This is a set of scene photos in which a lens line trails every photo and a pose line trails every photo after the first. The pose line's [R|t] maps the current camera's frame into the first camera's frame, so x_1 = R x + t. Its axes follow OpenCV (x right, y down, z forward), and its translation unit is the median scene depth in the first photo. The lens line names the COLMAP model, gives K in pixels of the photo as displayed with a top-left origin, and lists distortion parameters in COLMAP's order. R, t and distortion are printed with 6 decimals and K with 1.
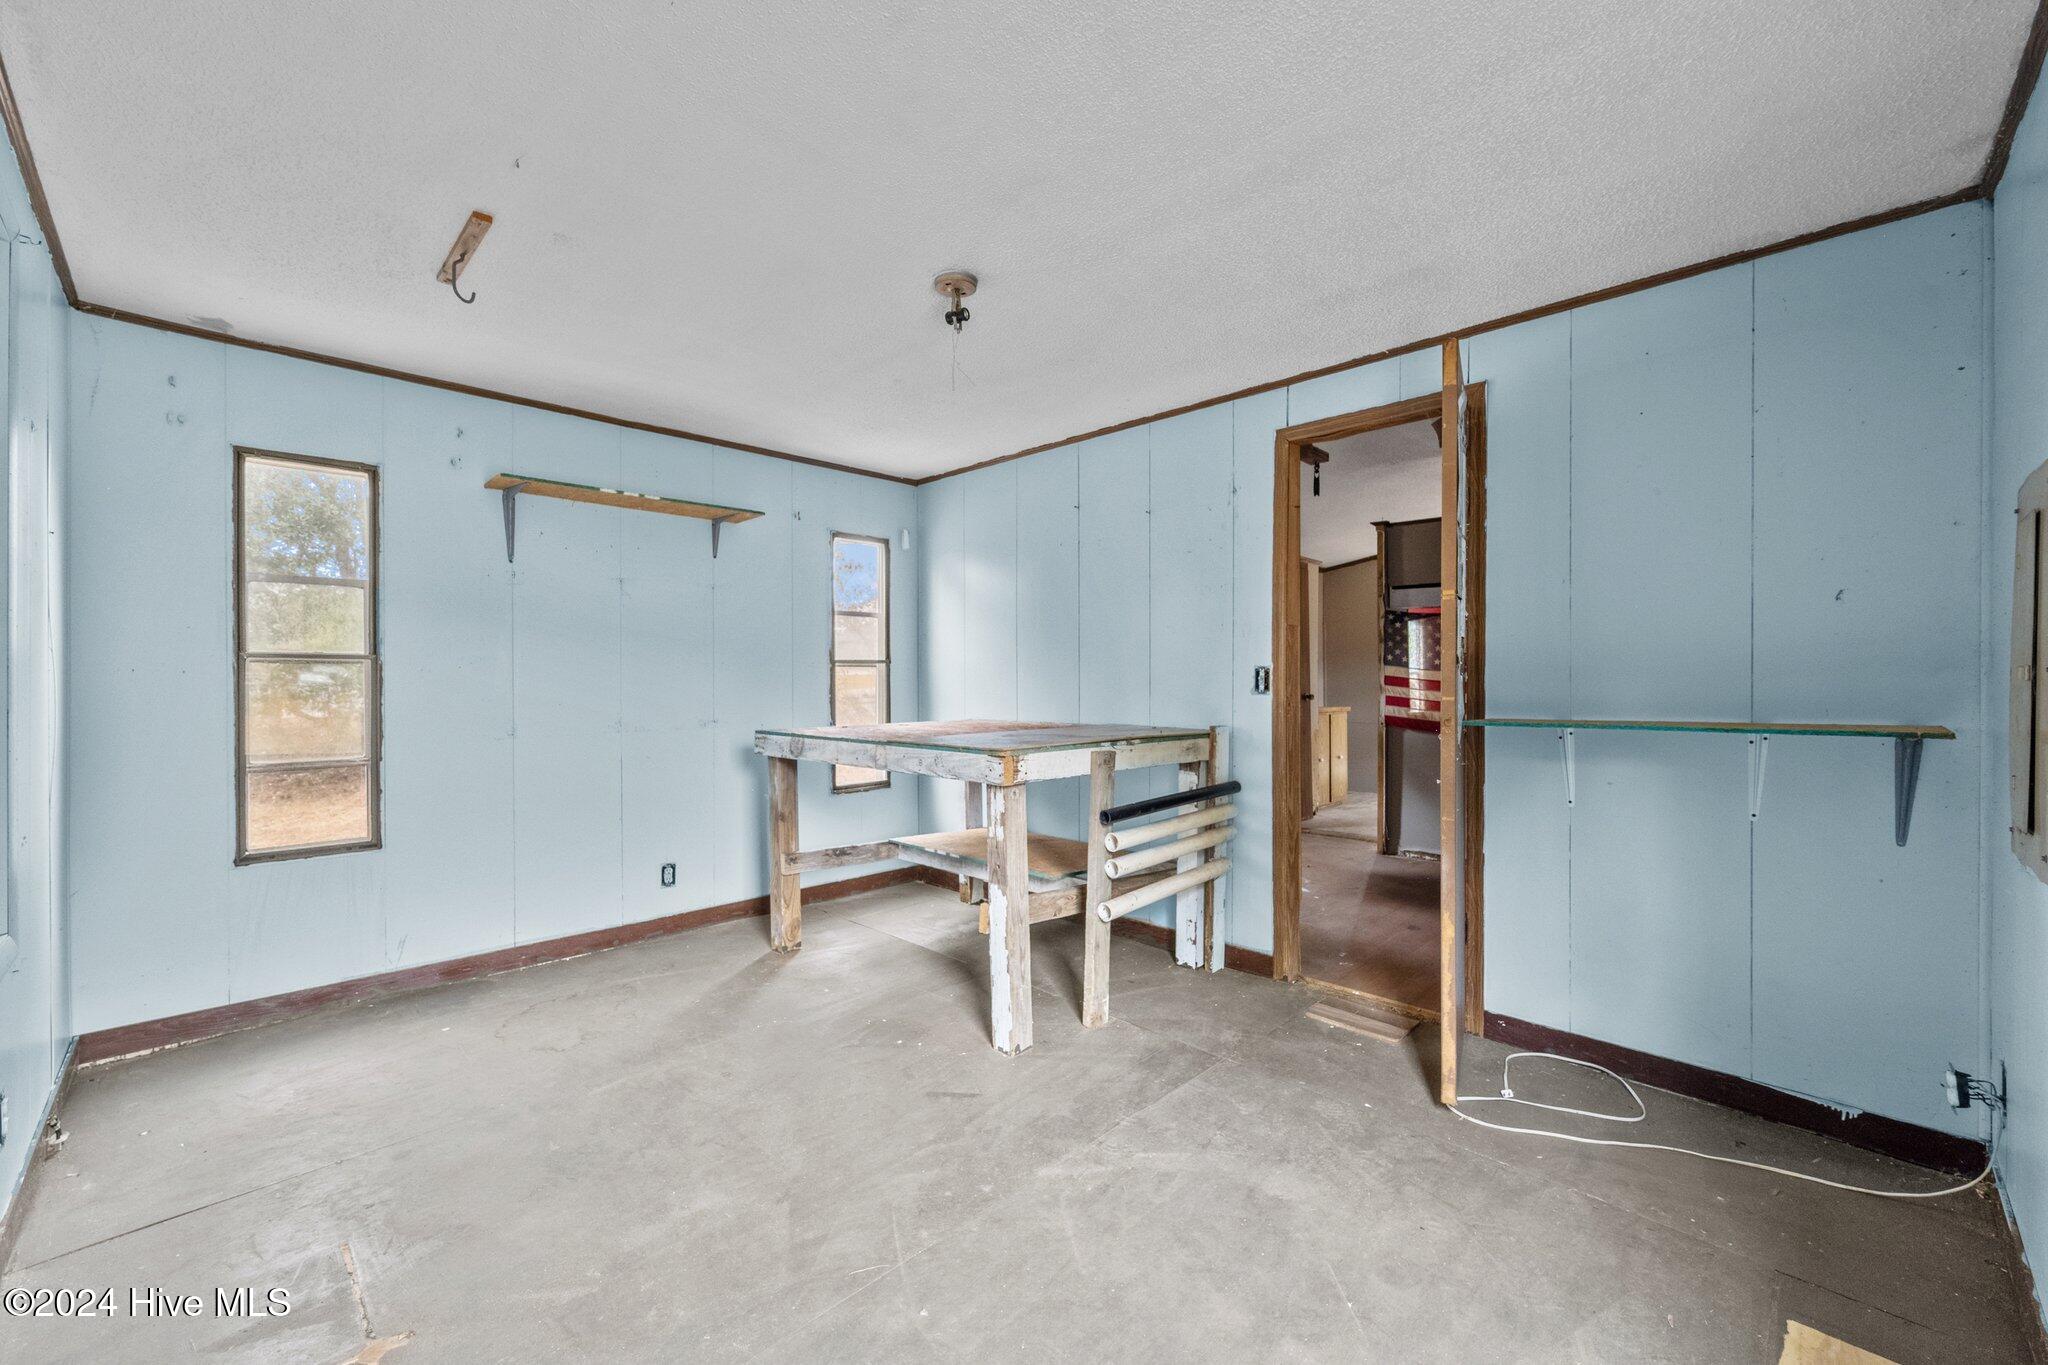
lens RADIAL K [[806.9, 0, 1025.4], [0, 806.9, 691.3], [0, 0, 1]] dist [0.002003, 0.000142]
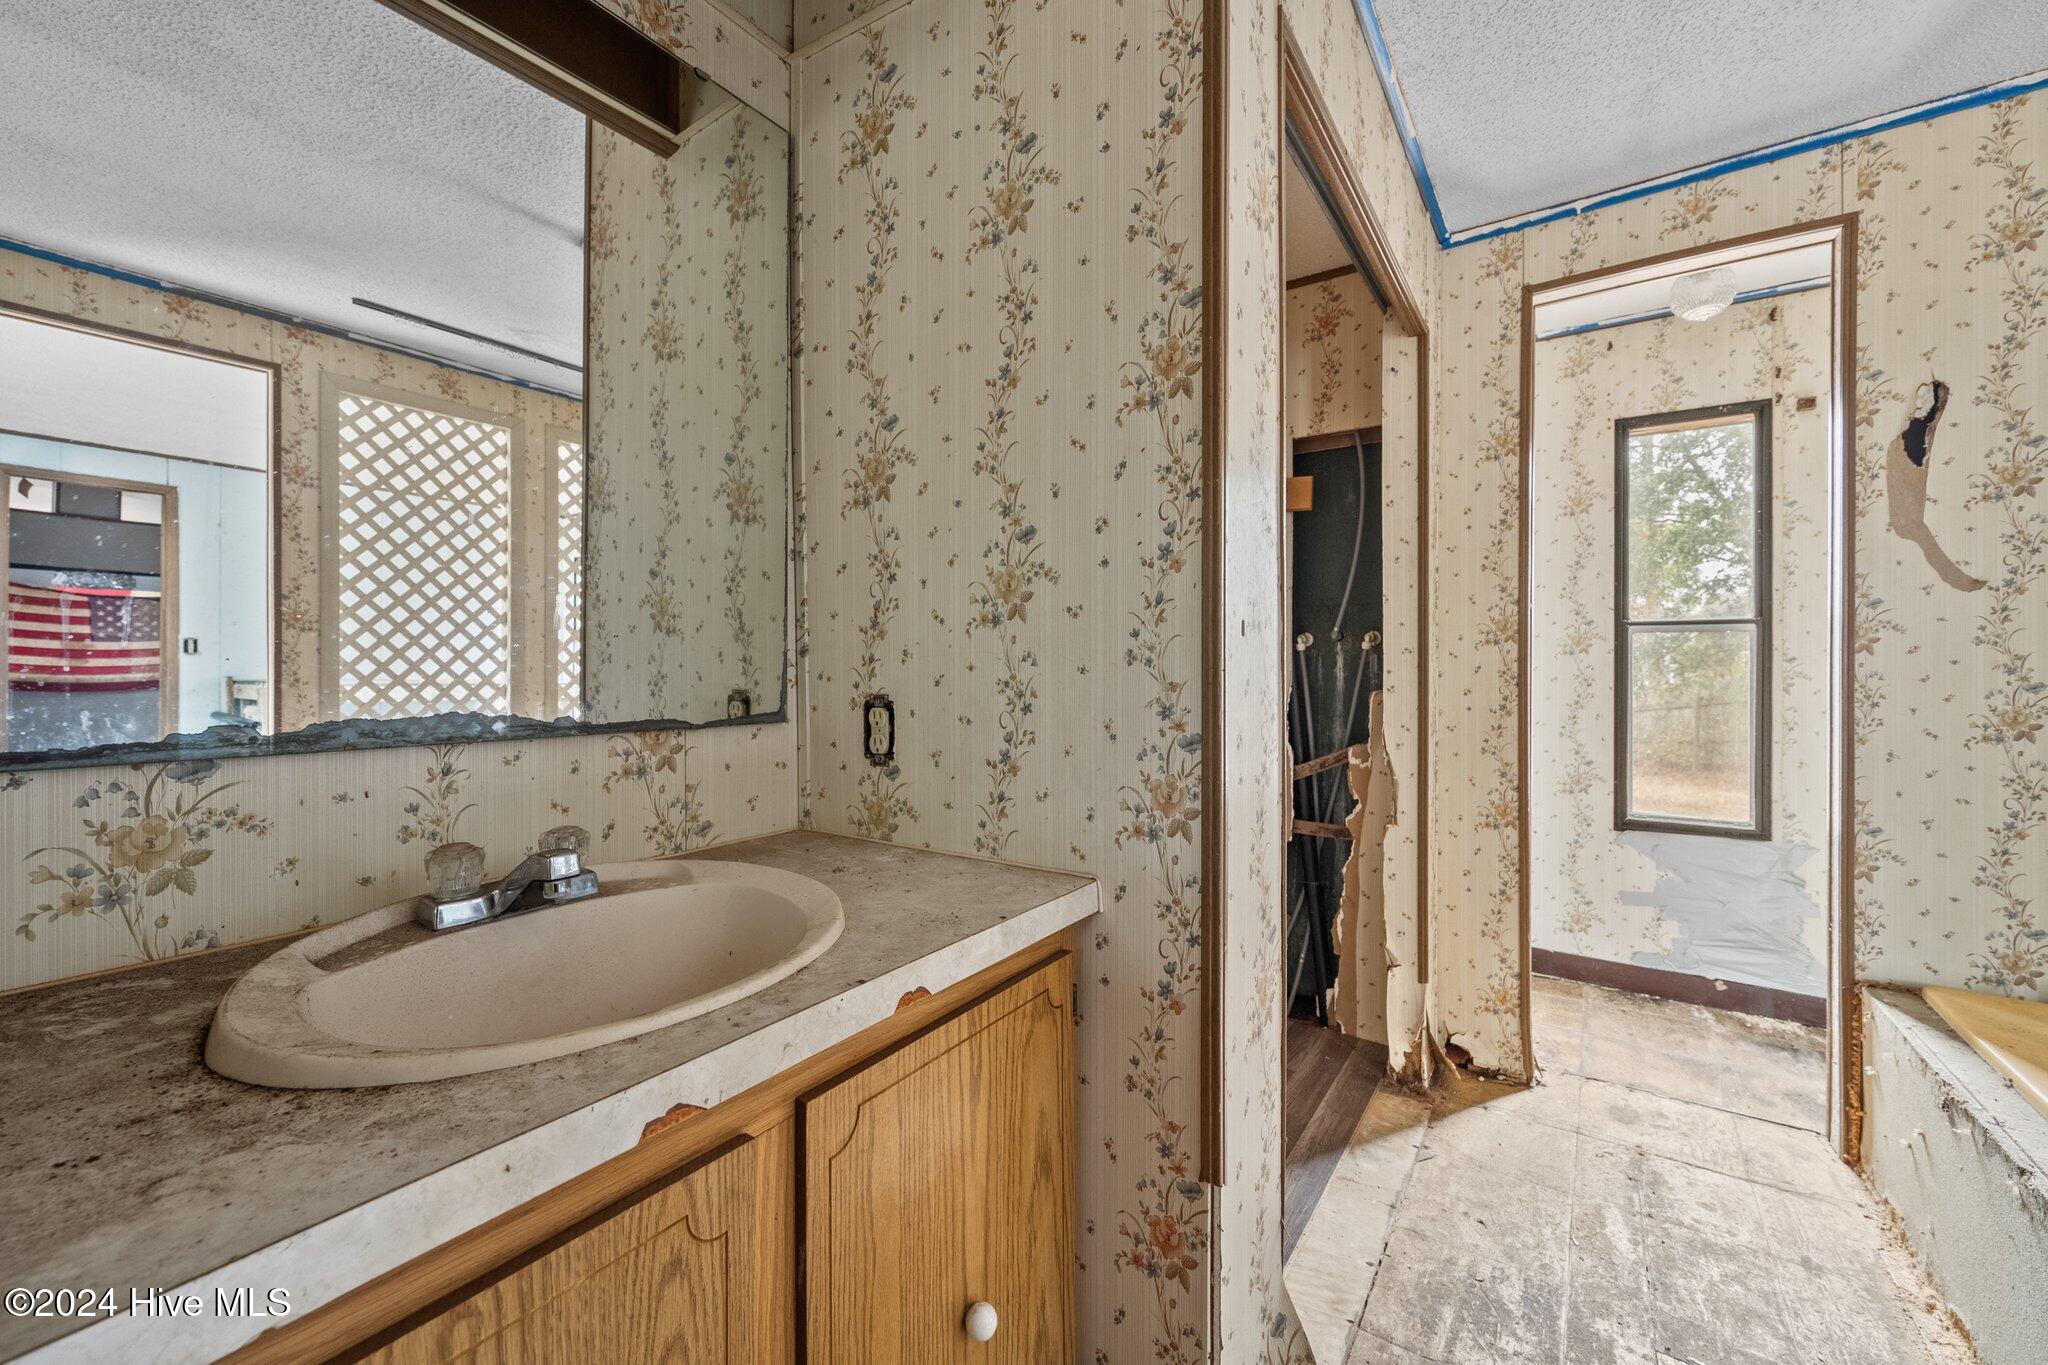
lens RADIAL K [[806.9, 0, 1025.2], [0, 806.9, 680.1], [0, 0, 1]] dist [0.002003, 0.000142]
pose [[0.152686, 0.010371, -0.988220, -0.074047], [0.003574, 0.999933, 0.011046, 0.012359], [0.988268, -0.005218, 0.152639, 0.094400]]
